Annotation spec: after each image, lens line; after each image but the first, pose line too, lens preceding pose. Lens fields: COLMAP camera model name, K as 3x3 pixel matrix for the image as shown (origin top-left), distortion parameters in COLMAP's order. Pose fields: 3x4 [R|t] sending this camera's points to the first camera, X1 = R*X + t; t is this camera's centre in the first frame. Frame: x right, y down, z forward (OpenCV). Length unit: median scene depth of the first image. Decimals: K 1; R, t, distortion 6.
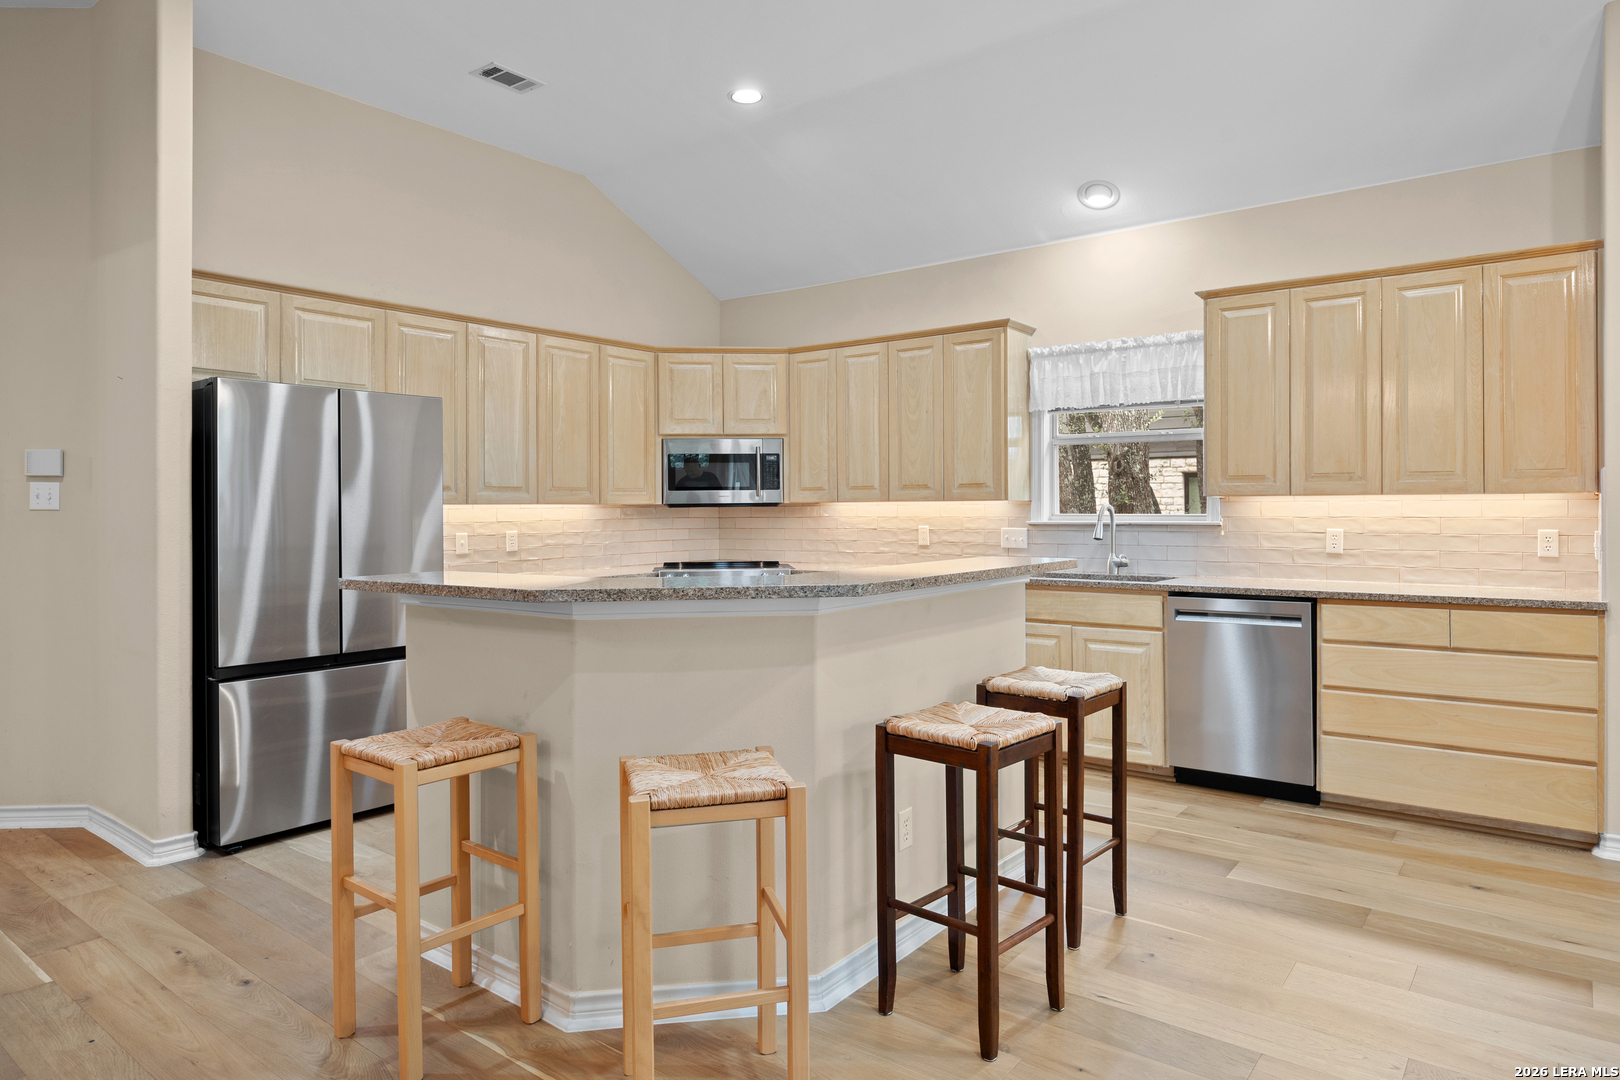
lens RADIAL K [[968.0, 0, 778.4], [0, 968.0, 514.0], [0, 0, 1]] dist [-0.013264, 0.003148]
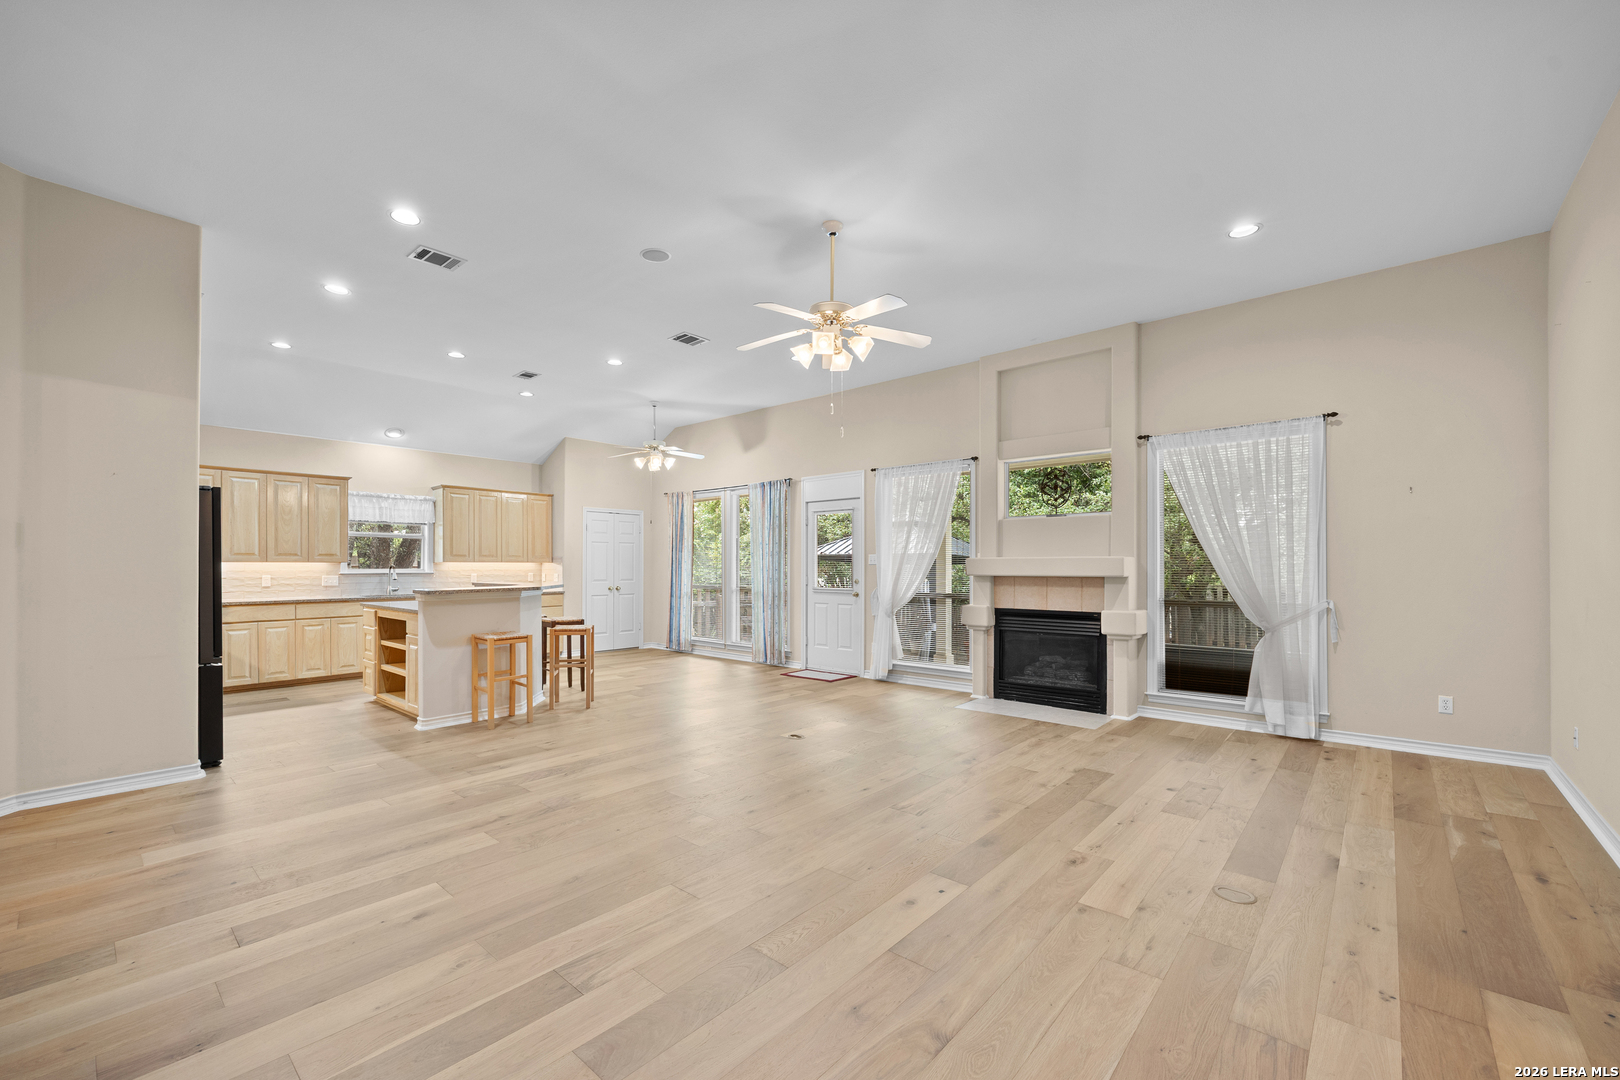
lens RADIAL K [[652.5, 0, 800.4], [0, 652.5, 564.0], [0, 0, 1]] dist [0.000712, -0.000982]
pose [[0.052441, 0.008772, 0.998585, -1.068364], [0.005849, 0.999942, -0.009092, 0.007552], [-0.998607, 0.006318, 0.052387, -0.060201]]
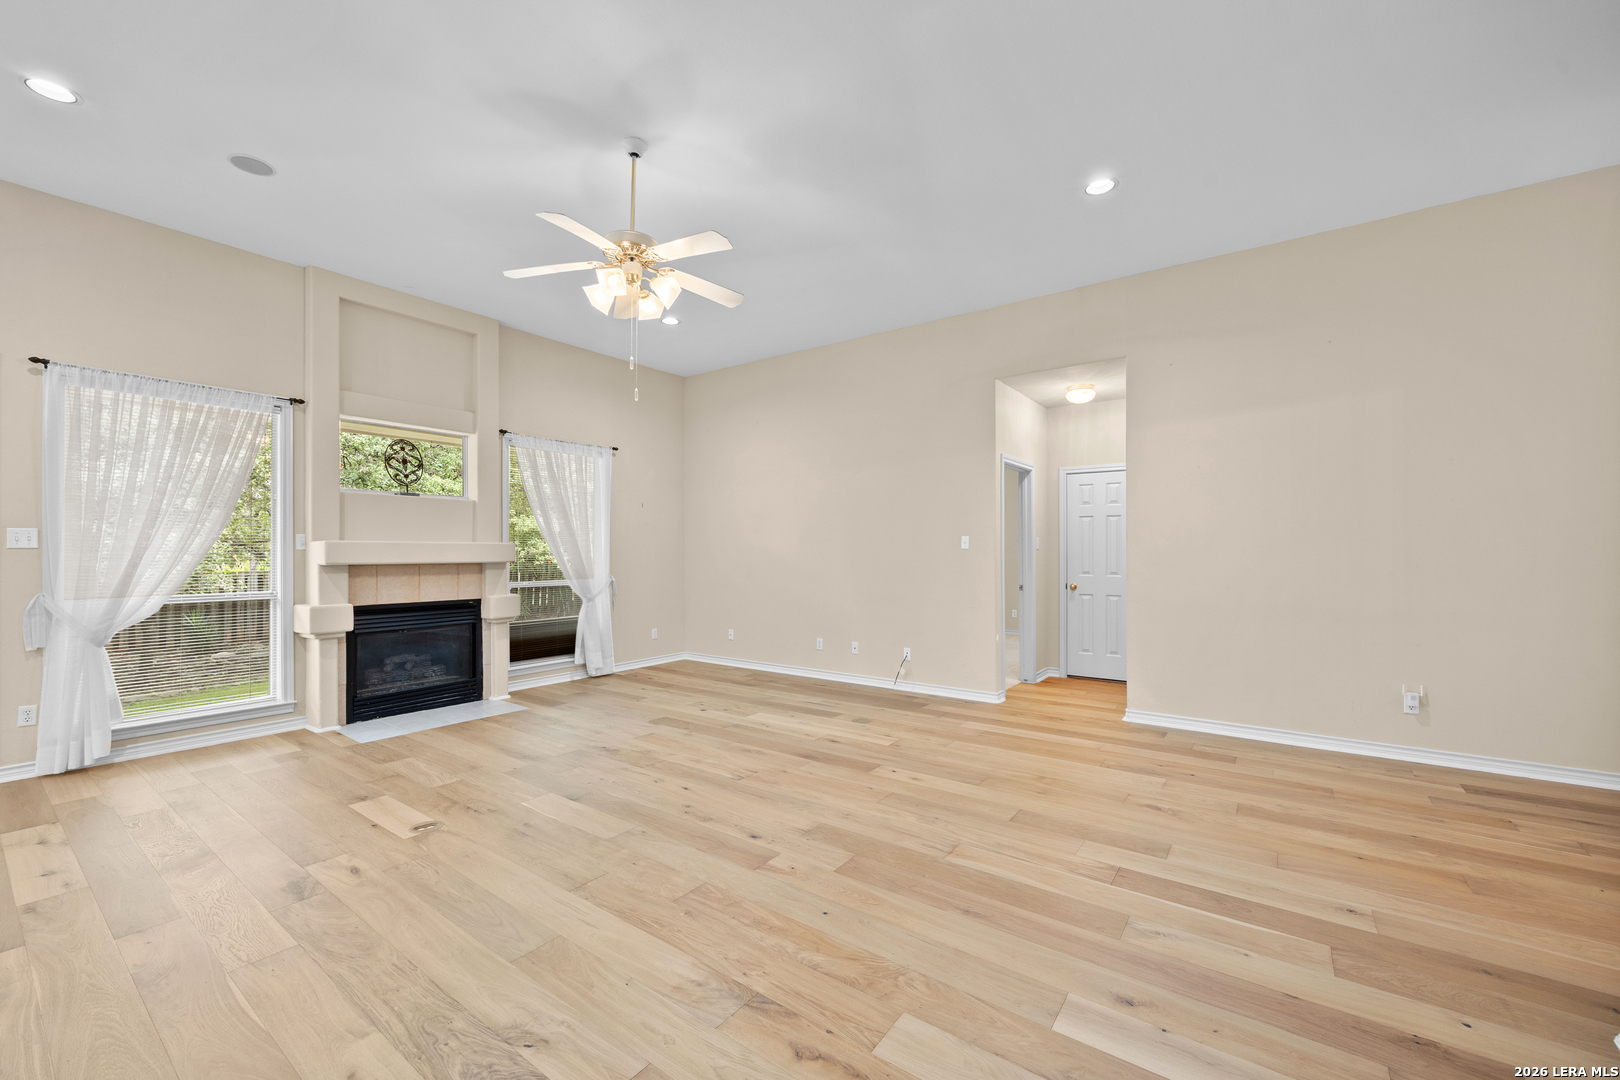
lens RADIAL K [[652.5, 0, 773.2], [0, 652.5, 548.5], [0, 0, 1]] dist [0.000712, -0.000982]
pose [[-0.999868, 0.004438, -0.015619, -0.487314], [0.004452, 0.999990, -0.000822, 0.001833], [0.015616, -0.000891, -0.999878, 0.524495]]
